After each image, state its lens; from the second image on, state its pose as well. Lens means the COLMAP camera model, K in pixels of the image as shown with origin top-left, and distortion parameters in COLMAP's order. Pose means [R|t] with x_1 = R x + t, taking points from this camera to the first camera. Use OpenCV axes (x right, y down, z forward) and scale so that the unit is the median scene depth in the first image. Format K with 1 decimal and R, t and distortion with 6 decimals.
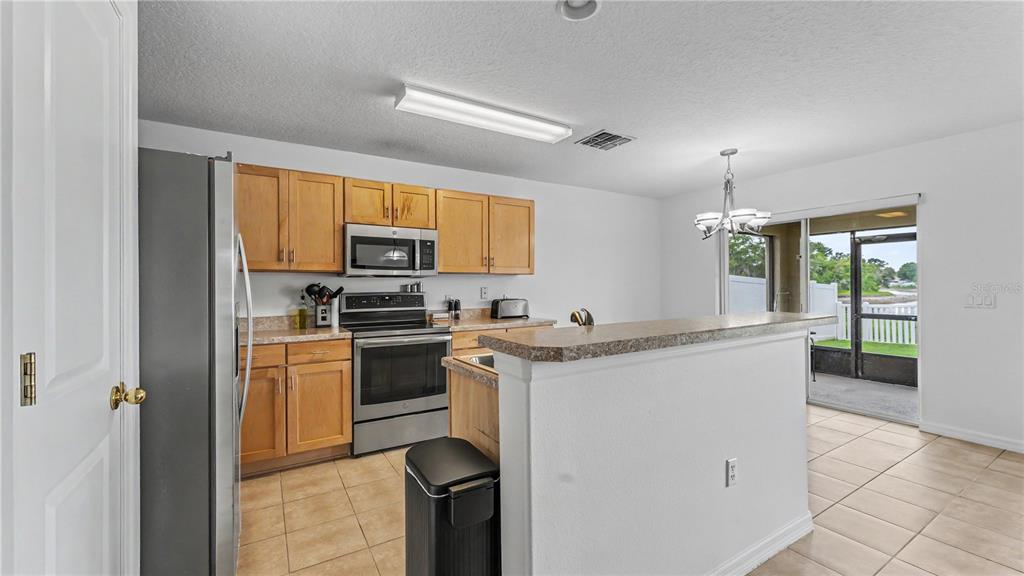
lens RADIAL K [[410.7, 0, 513.2], [0, 410.7, 285.8], [0, 0, 1]] dist [-0.000145, -0.000489]
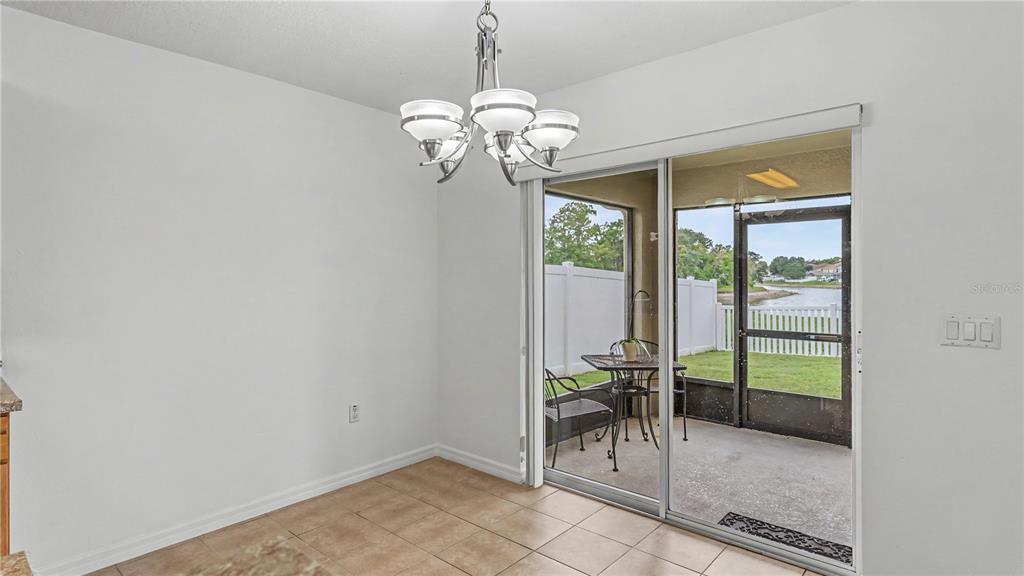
lens RADIAL K [[522.1, 0, 511.9], [0, 522.1, 279.3], [0, 0, 1]] dist [-0.003617, -0.000616]
pose [[0.957155, 0.005702, 0.289520, 0.116093], [-0.006150, 0.999981, 0.000636, -0.005049], [-0.289511, -0.002389, 0.957172, 0.146794]]
